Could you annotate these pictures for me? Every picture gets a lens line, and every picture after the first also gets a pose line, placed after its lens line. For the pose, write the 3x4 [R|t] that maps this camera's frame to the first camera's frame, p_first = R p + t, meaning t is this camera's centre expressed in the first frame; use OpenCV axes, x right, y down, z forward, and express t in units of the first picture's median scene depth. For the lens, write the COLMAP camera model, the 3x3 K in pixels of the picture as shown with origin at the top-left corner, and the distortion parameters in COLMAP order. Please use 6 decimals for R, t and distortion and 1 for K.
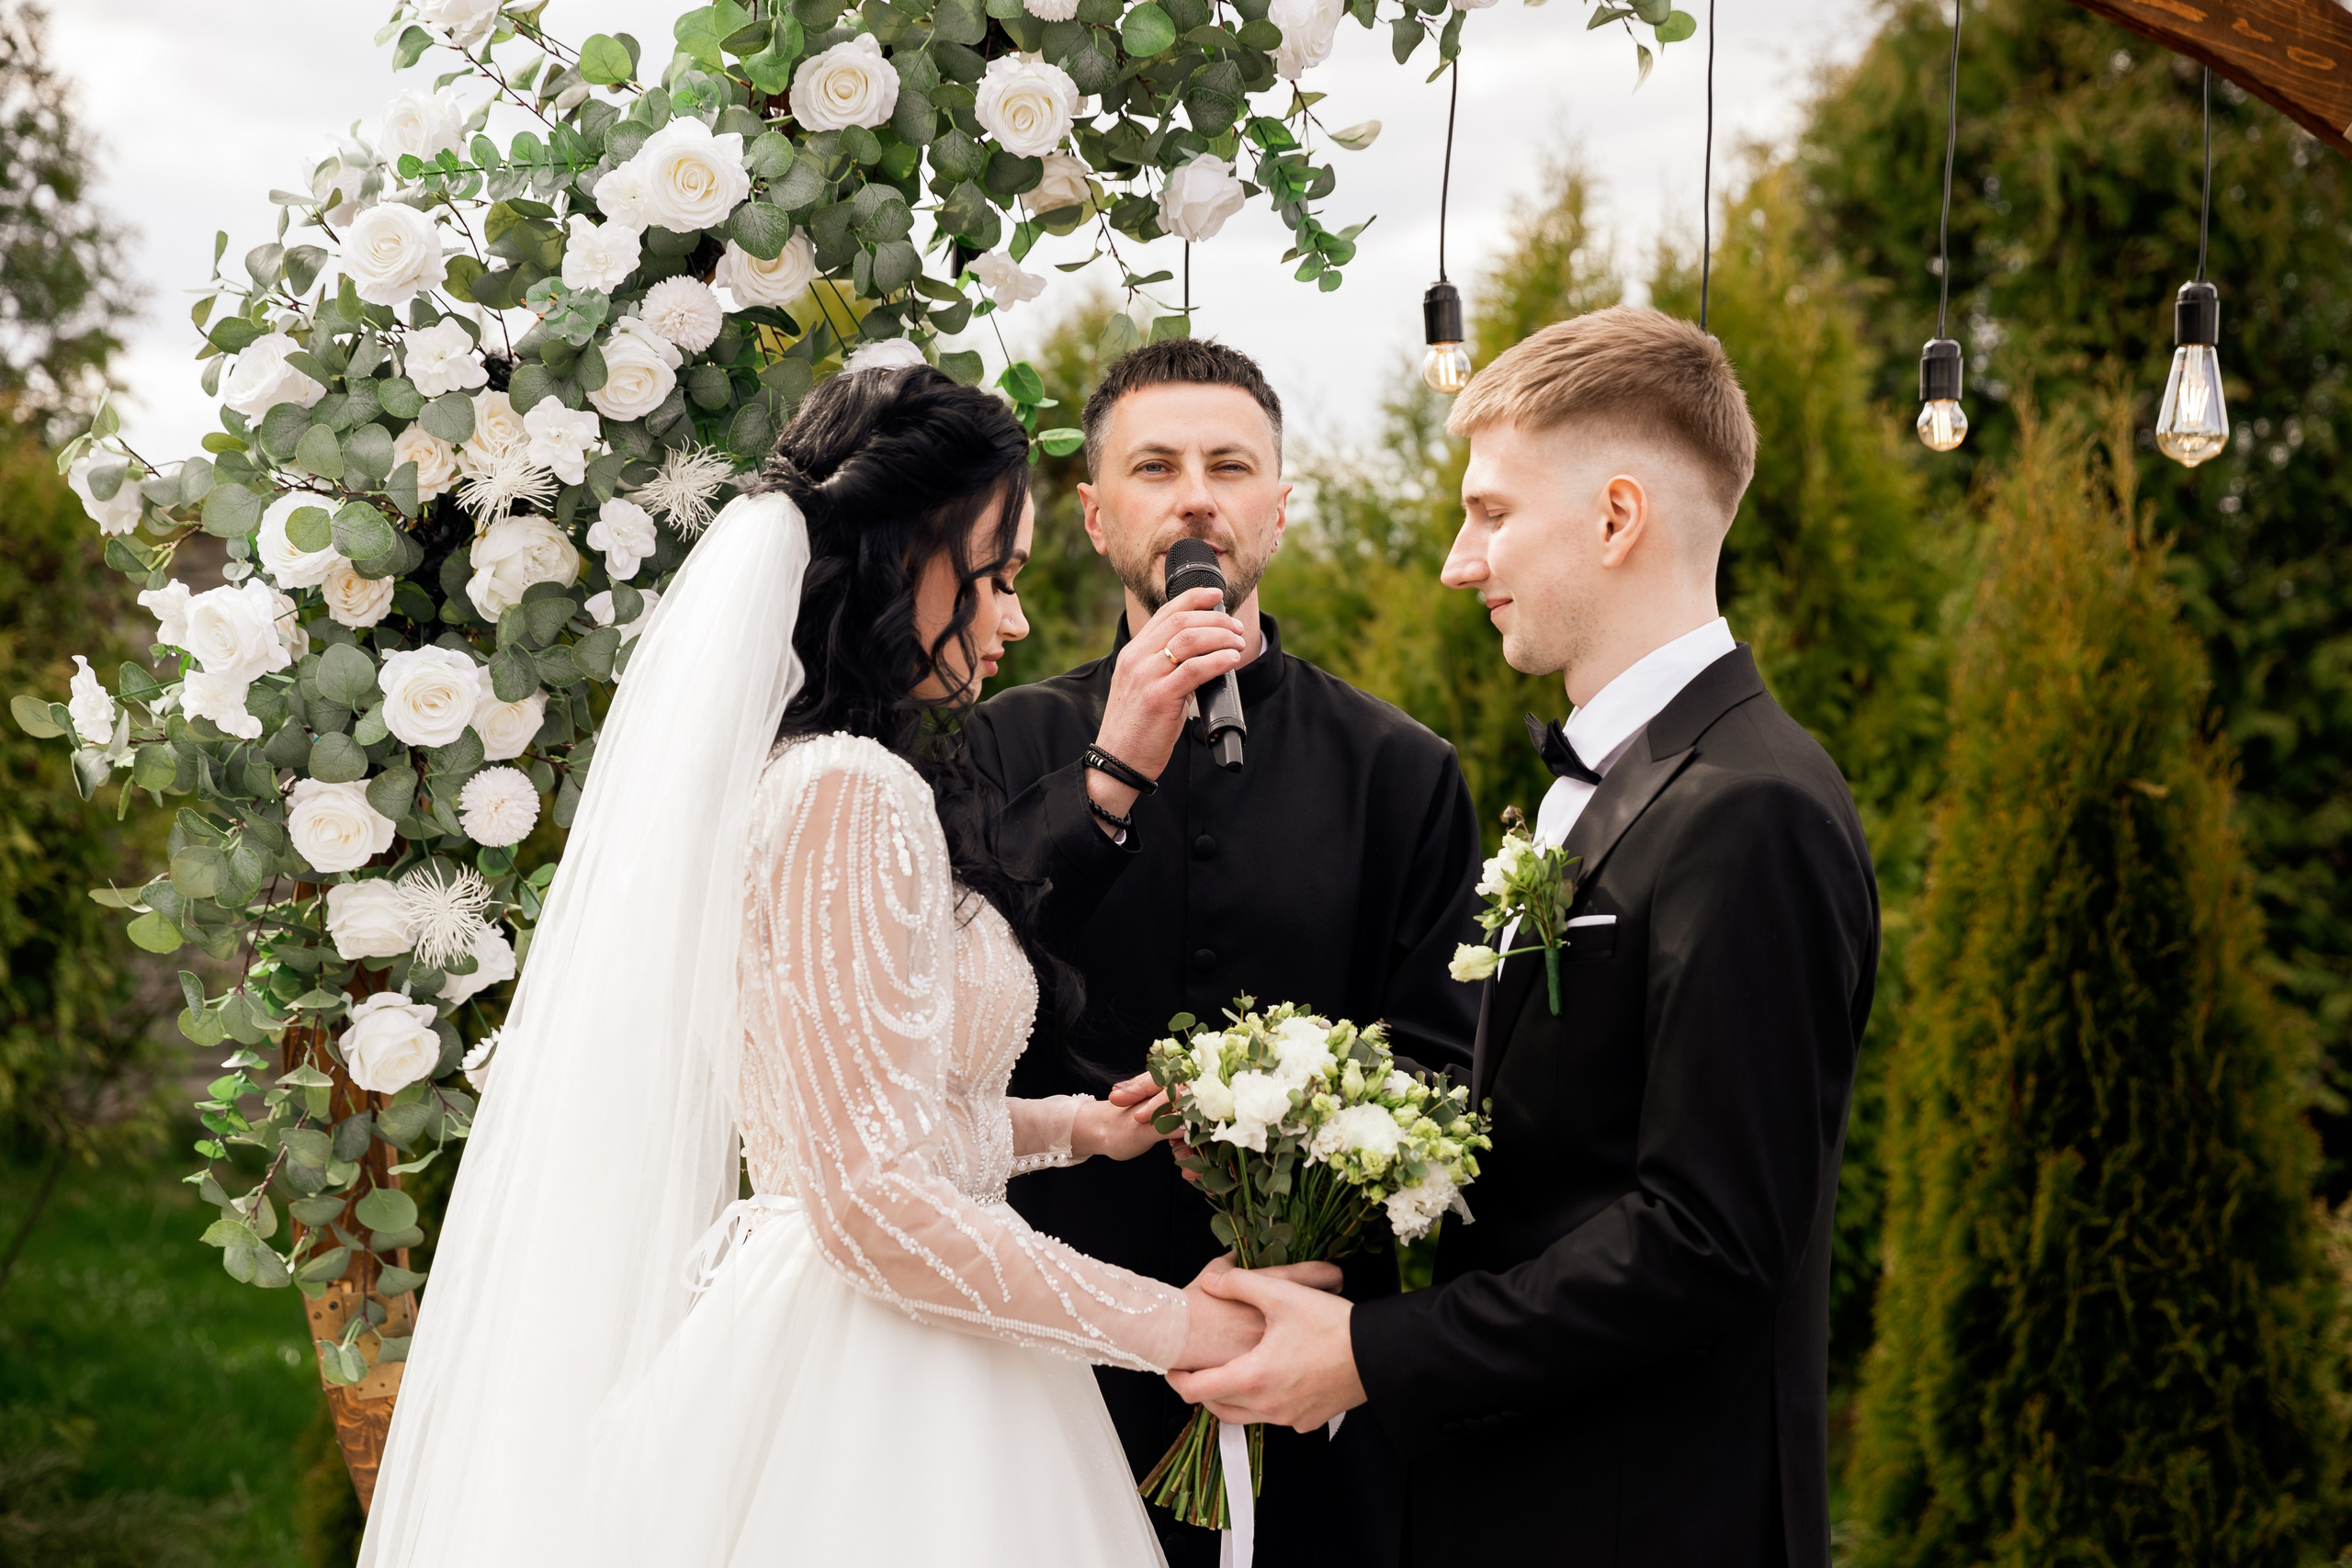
lens RADIAL K [[4549.2, 0, 1205.9], [0, 4549.2, 839.0], [0, 0, 1]] dist [0.230247, 0.000000]
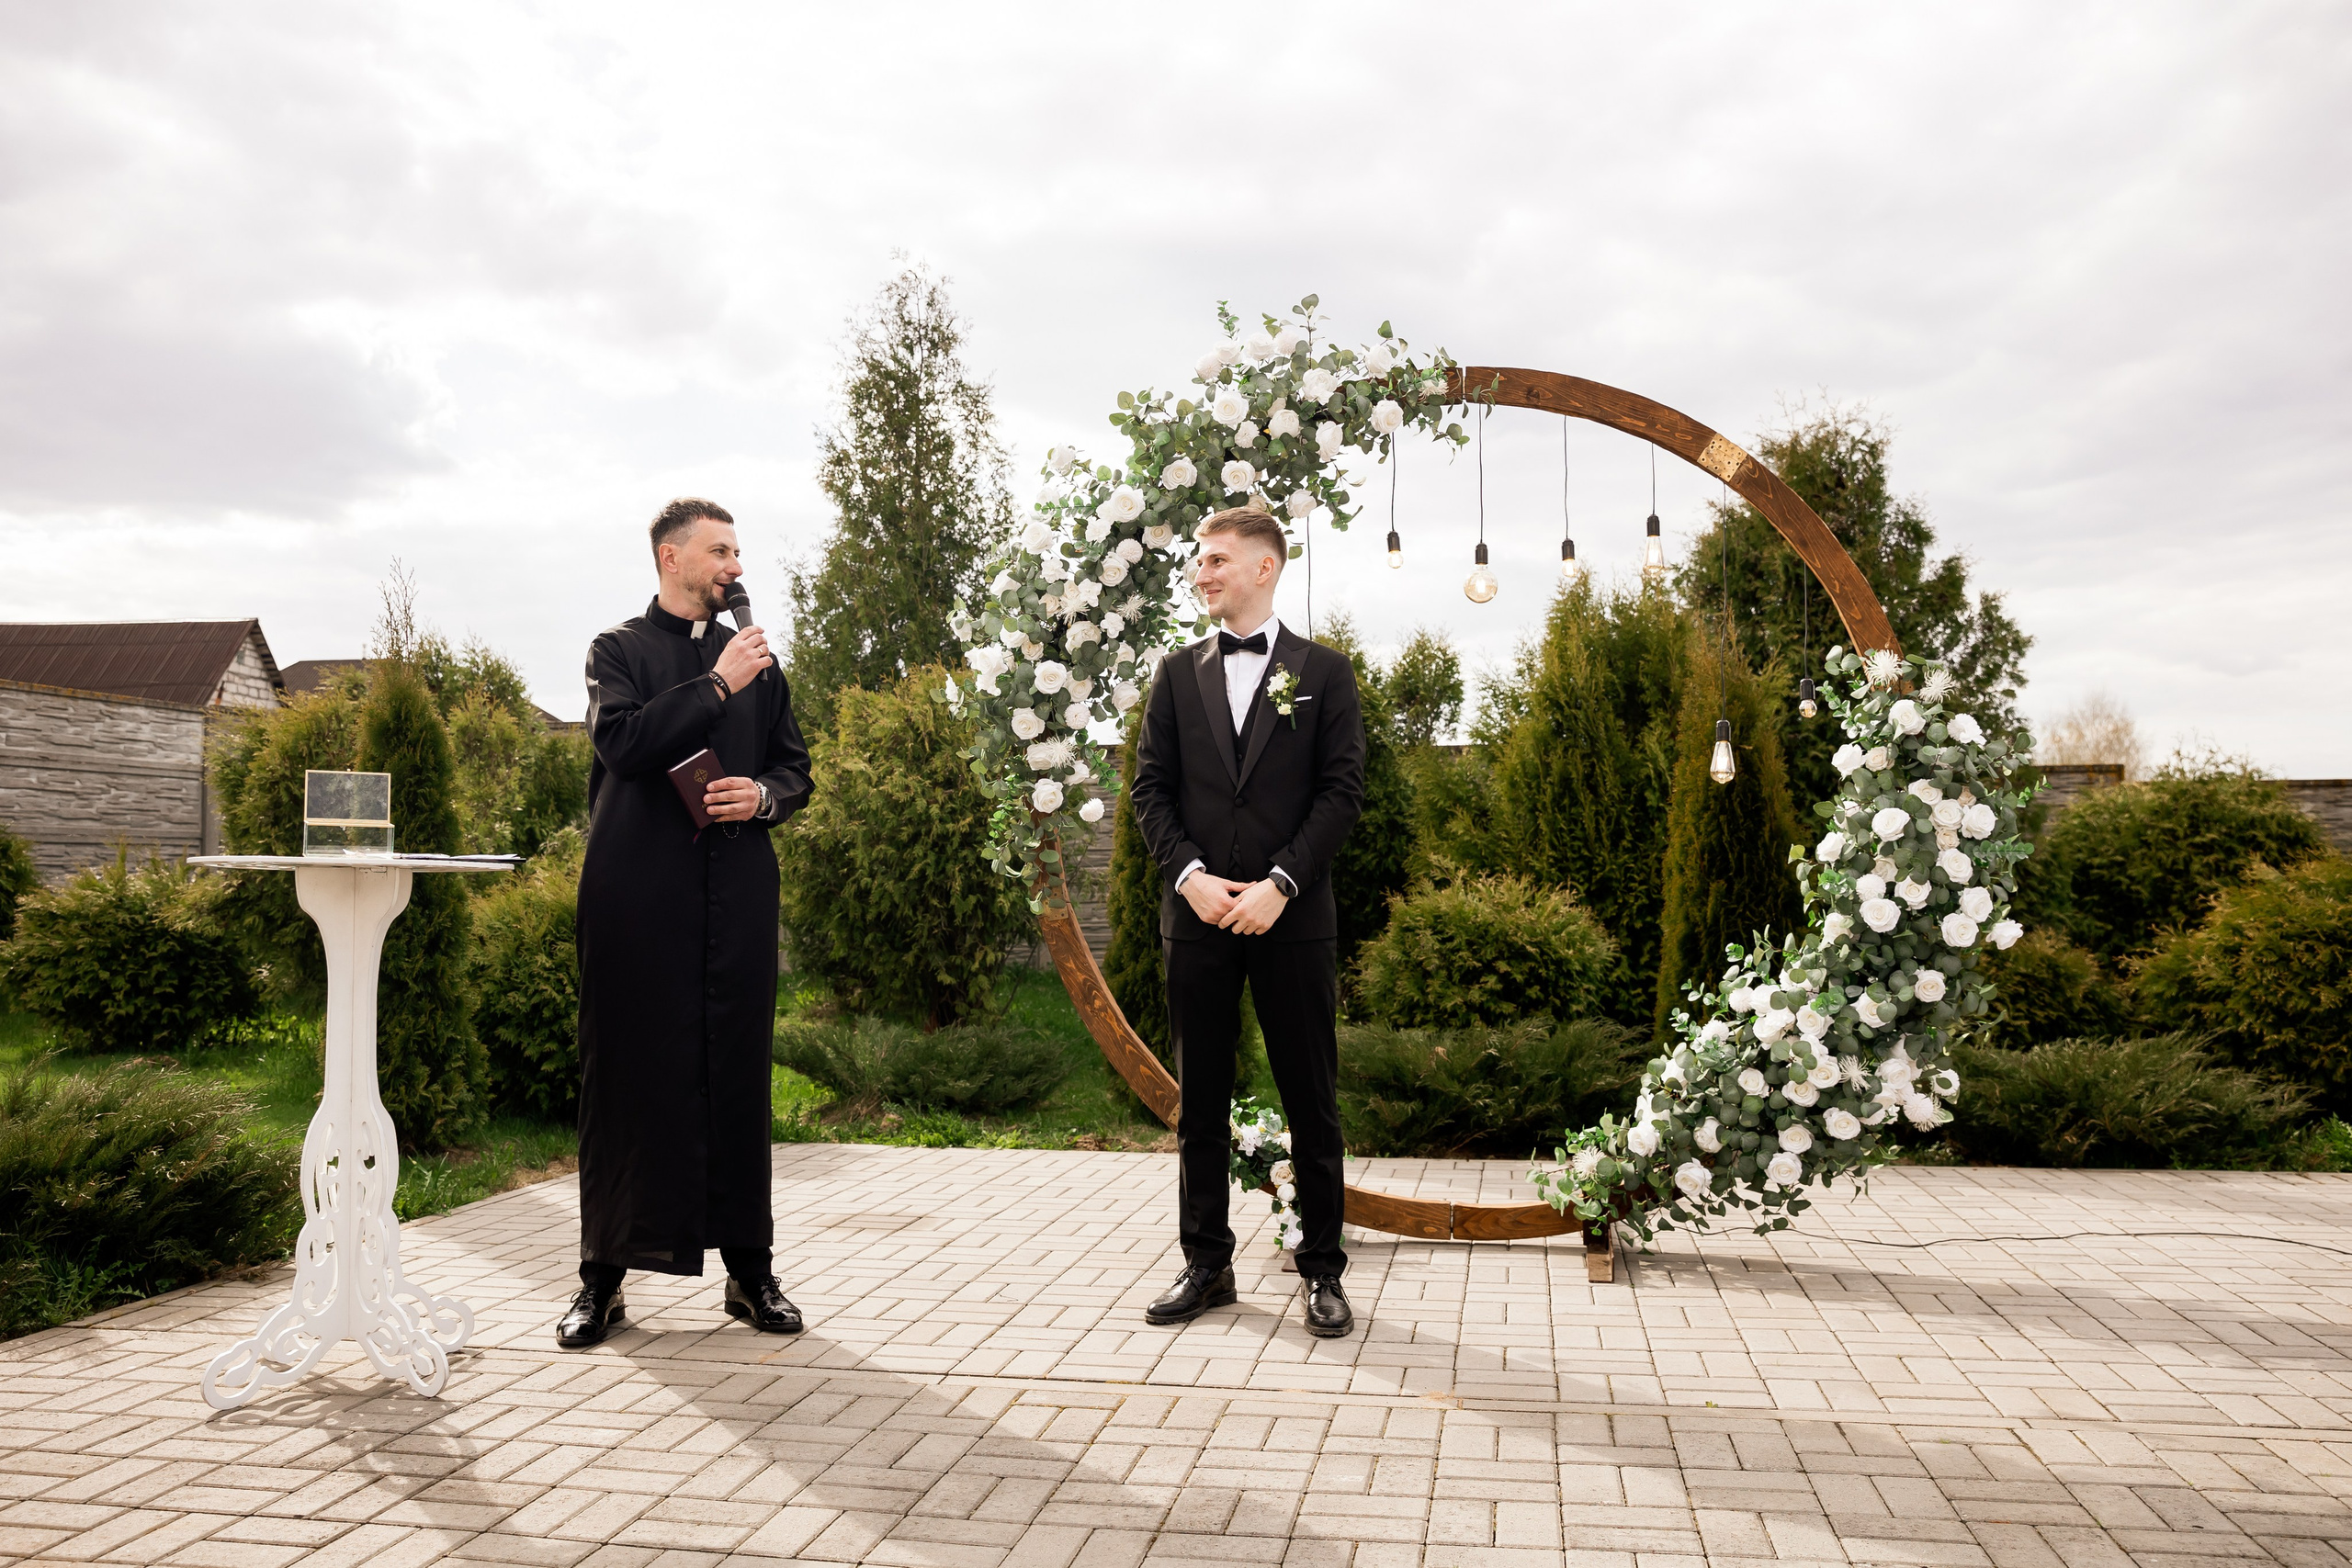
lens RADIAL K [[1822.1, 0, 1190.8], [0, 1822.1, 779.9], [0, 0, 1]] dist [-0.092468, 0.080397]
pose [[0.977060, -0.047481, -0.207604, 0.165870], [0.030586, 0.996009, -0.083852, 0.136733], [0.210757, 0.075578, 0.974612, -0.160146]]
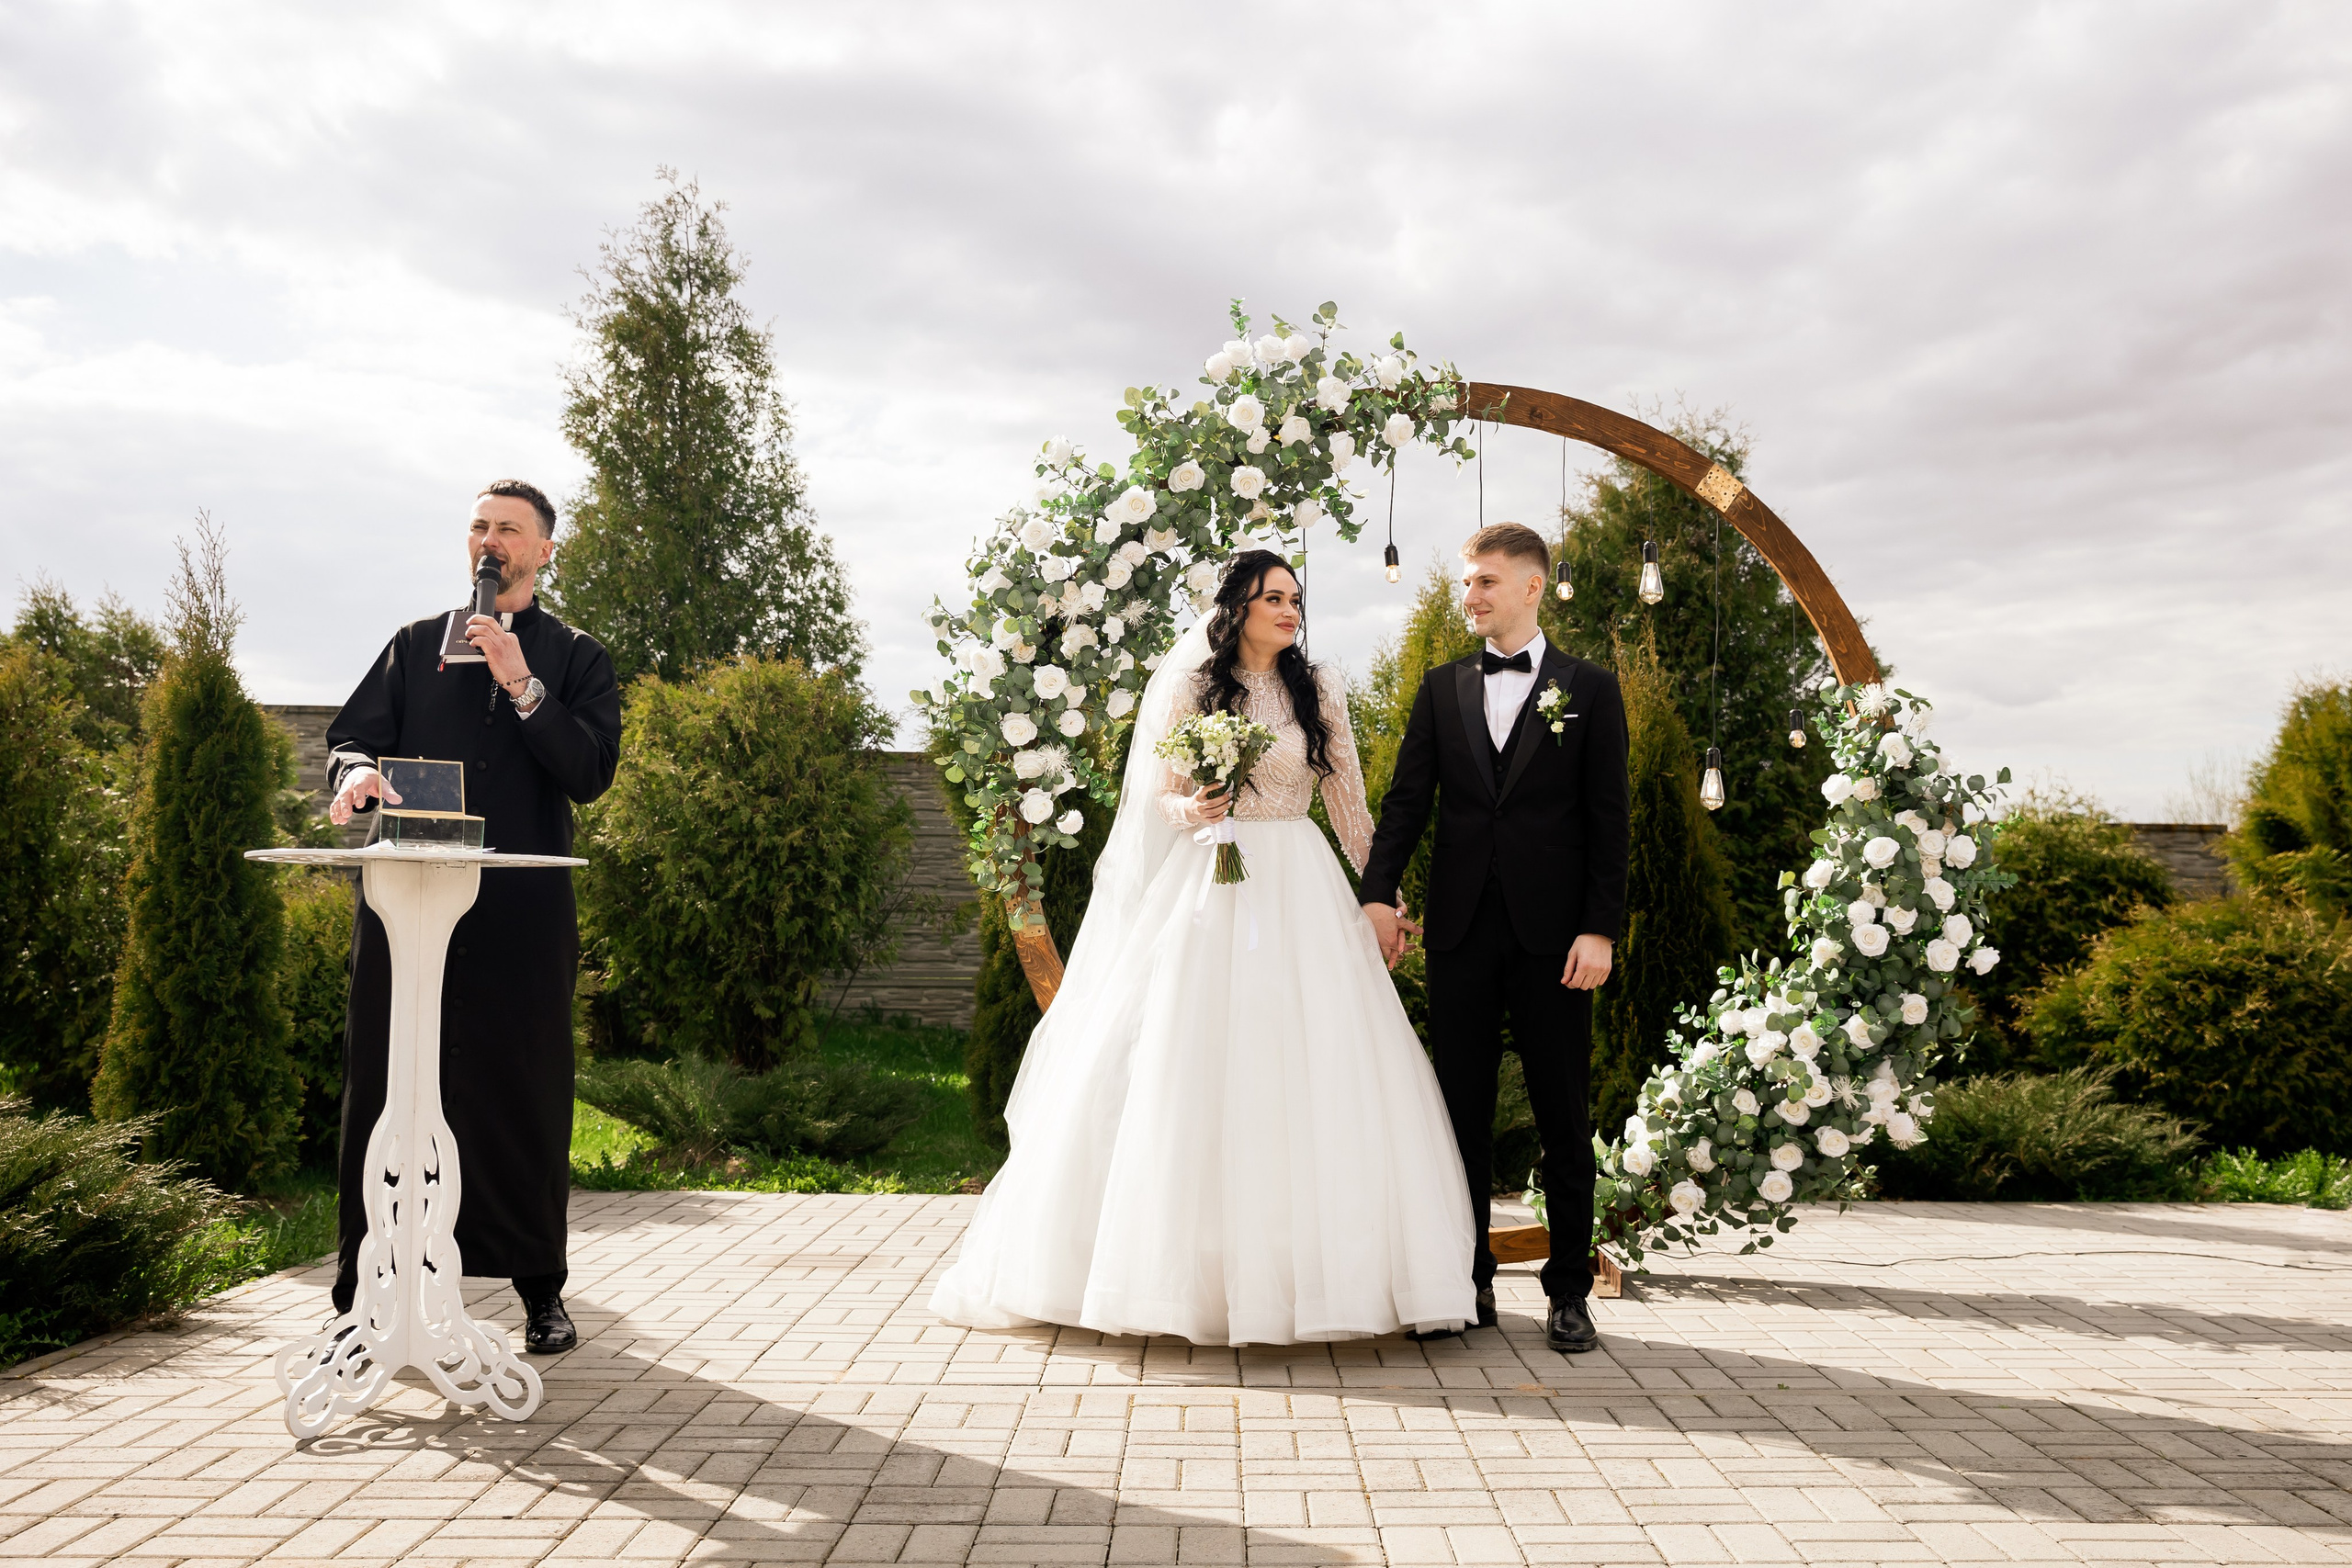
lens RADIAL K [[2159.3, 0, 1264.1], [0, 2159.3, 786.2], [0, 0, 1]] dist [-0.033431, 0.000000]
pose [[0.999670, -0.022718, -0.011991, -0.016206], [0.021612, 0.996106, -0.085478, 0.150703], [0.013887, 0.085191, 0.996268, -0.361196]]
